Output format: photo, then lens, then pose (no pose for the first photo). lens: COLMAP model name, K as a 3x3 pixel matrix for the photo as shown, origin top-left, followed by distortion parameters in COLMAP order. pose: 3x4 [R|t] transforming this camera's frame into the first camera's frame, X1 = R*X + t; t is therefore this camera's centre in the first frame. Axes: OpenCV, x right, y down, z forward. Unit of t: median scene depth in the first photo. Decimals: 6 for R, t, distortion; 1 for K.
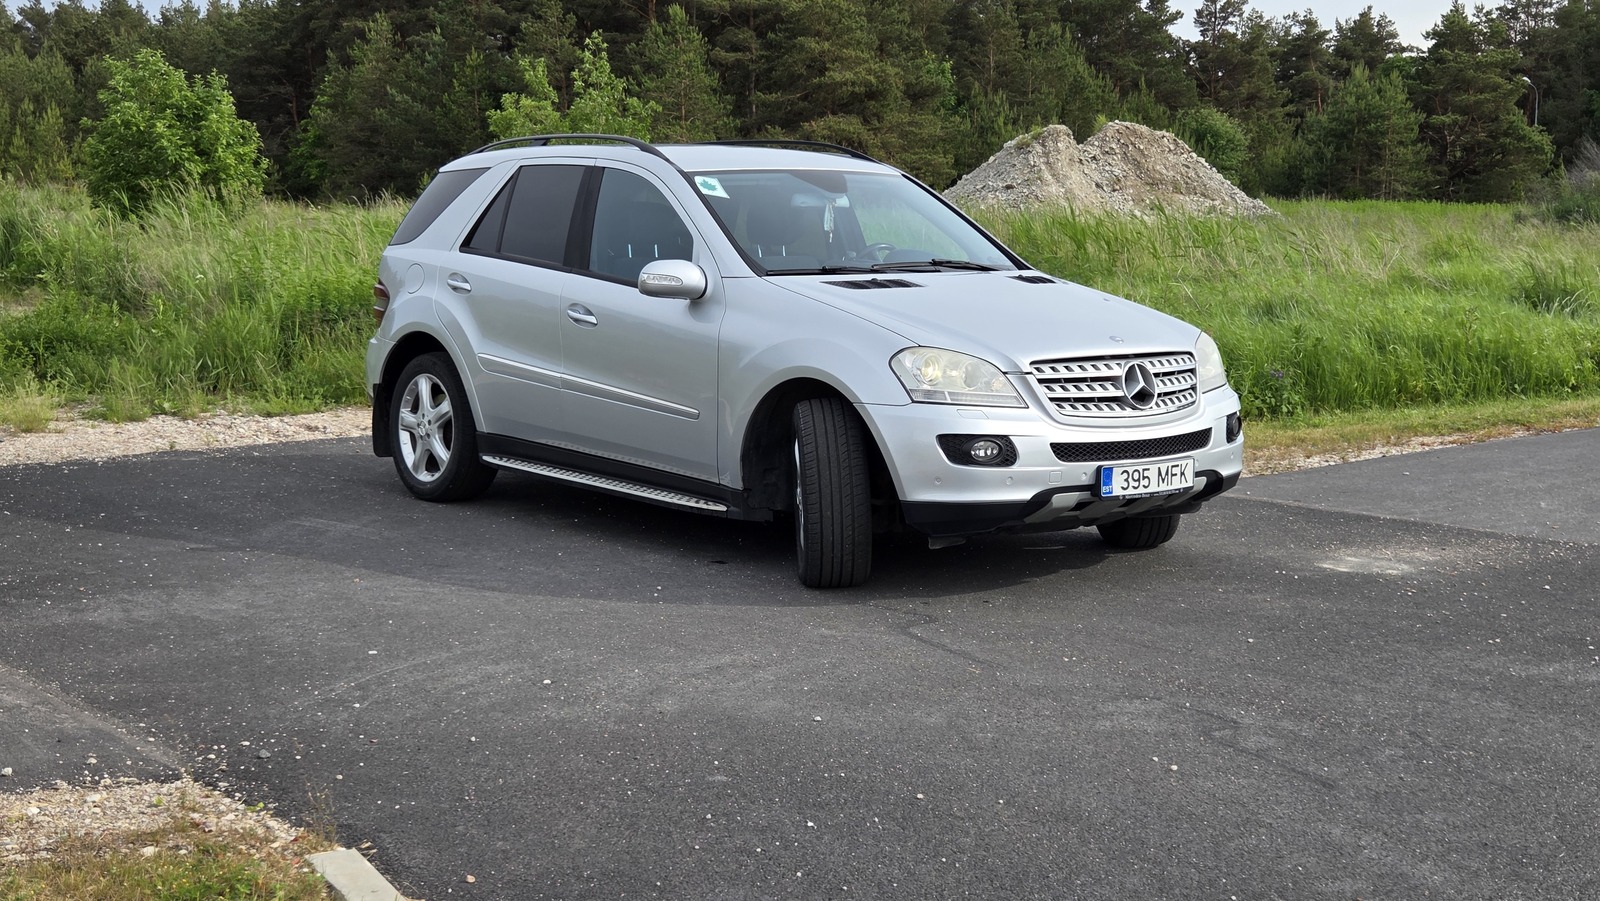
lens RADIAL K [[2085.0, 0, 800.0], [0, 2085.0, 450.5], [0, 0, 1]] dist [0.152693, -0.623111]
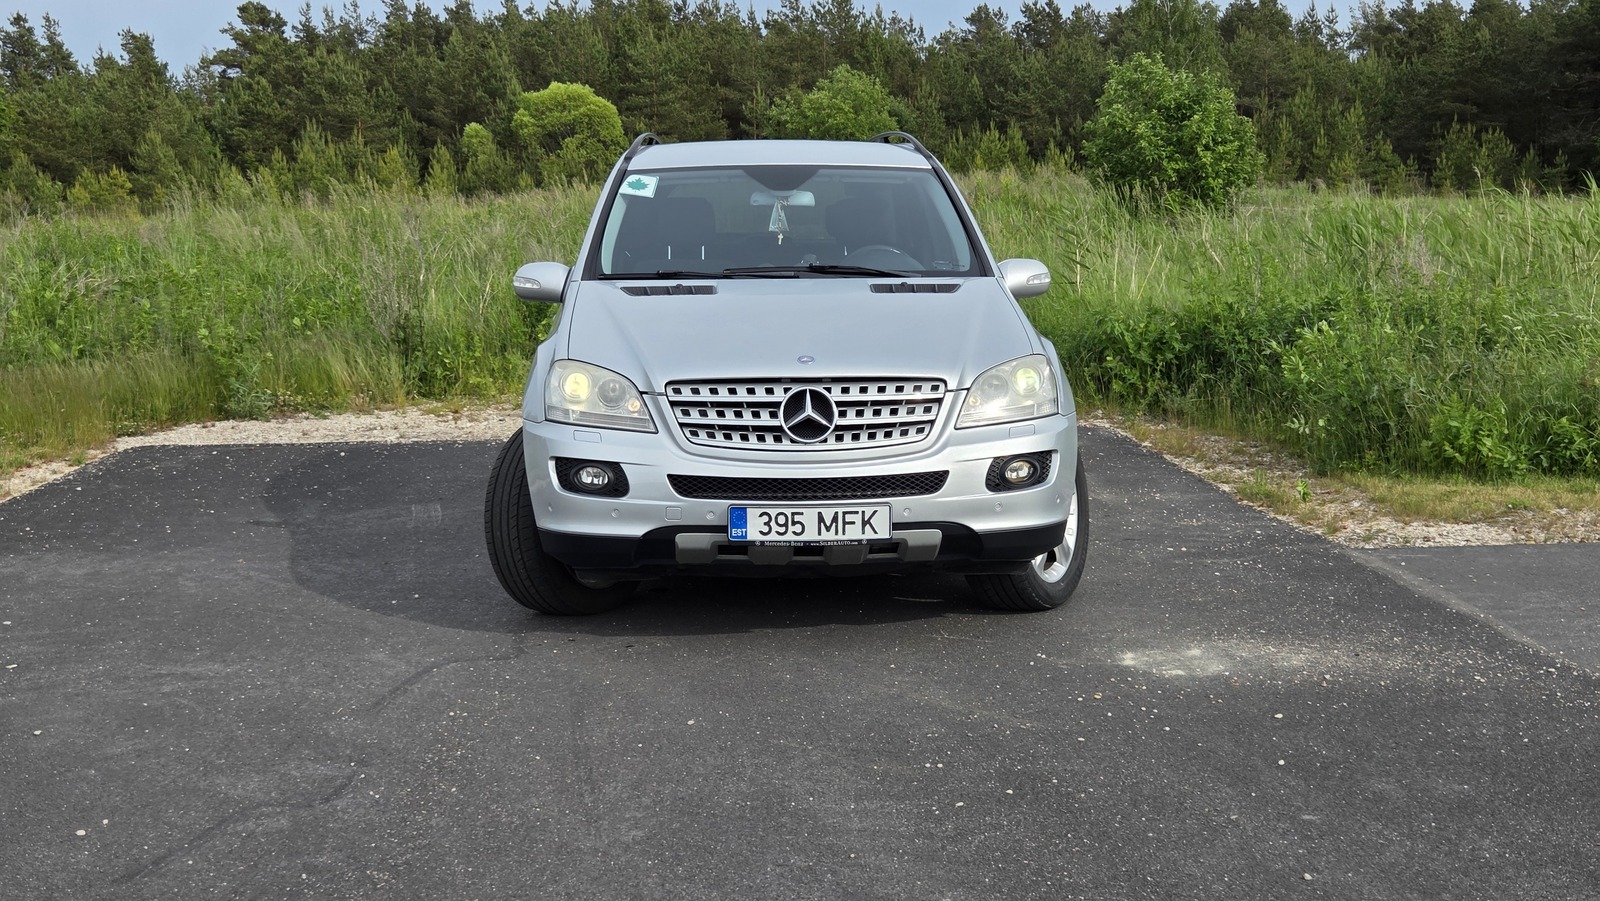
lens RADIAL K [[2085.0, 0, 800.0], [0, 2085.0, 450.5], [0, 0, 1]] dist [0.152693, -0.623111]
pose [[0.819443, 0.059720, -0.570041, 0.652787], [-0.058790, 0.998069, 0.020051, -0.033874], [0.570138, 0.017082, 0.821372, 0.302698]]
